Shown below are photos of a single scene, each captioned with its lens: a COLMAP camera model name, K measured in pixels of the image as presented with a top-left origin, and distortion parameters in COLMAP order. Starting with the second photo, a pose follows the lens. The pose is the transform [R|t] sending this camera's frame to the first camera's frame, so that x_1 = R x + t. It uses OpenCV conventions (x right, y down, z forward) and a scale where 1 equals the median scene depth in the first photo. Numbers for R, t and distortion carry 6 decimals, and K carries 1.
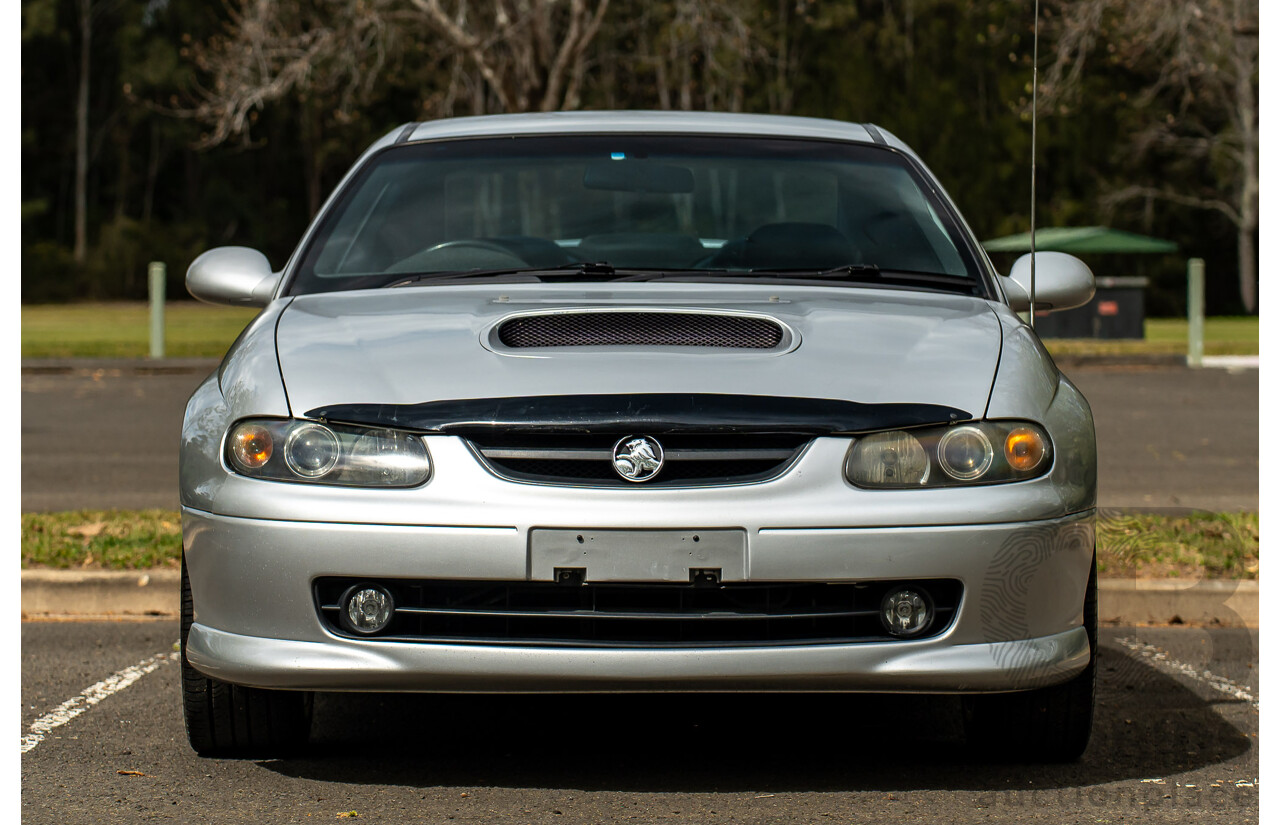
lens RADIAL K [[3103.7, 0, 616.2], [0, 3103.7, 477.6], [0, 0, 1]] dist [0.433791, -0.199241]
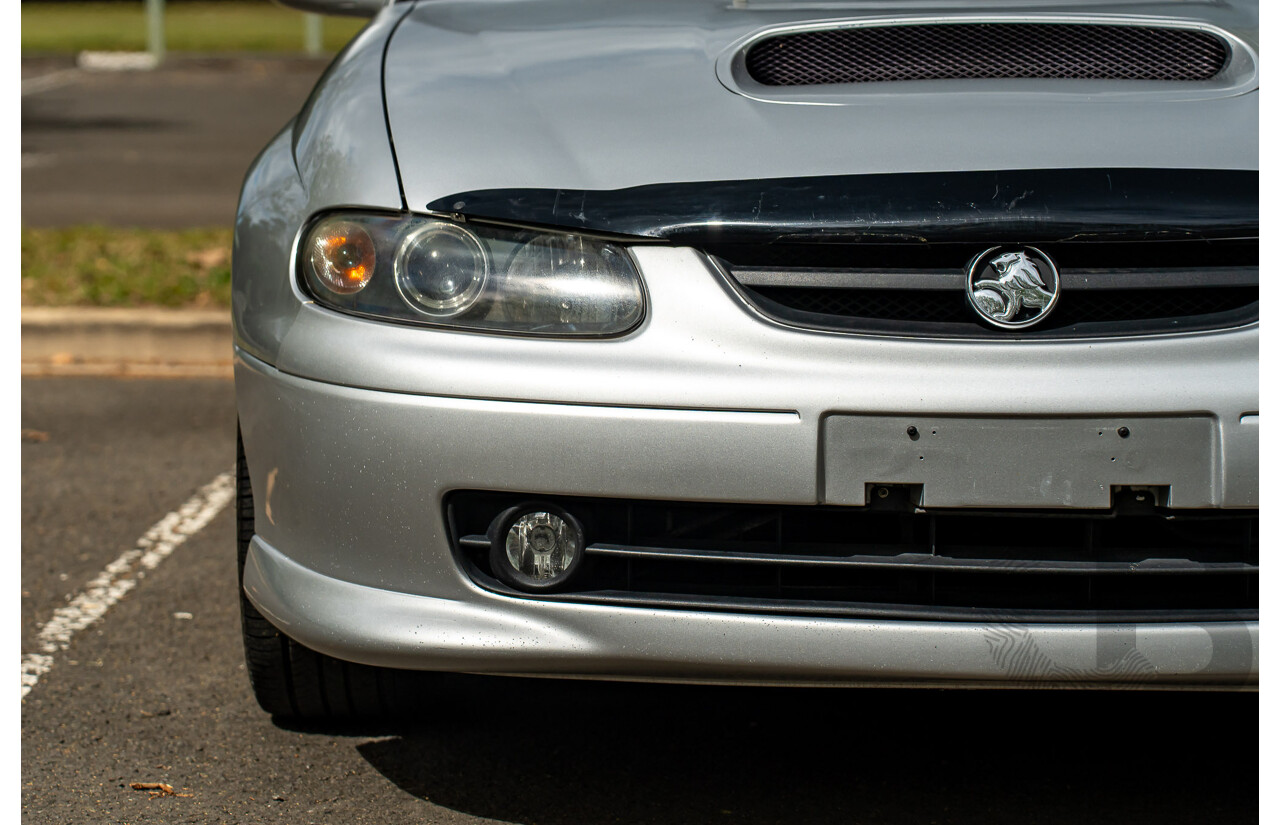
lens RADIAL K [[2884.8, 0, 612.8], [0, 2884.8, 388.3], [0, 0, 1]] dist [0.434210, -0.005264]
pose [[0.999142, -0.000247, -0.041427, -0.043032], [0.003364, 0.997164, 0.075189, -0.027328], [0.041291, -0.075263, 0.996308, 0.460813]]
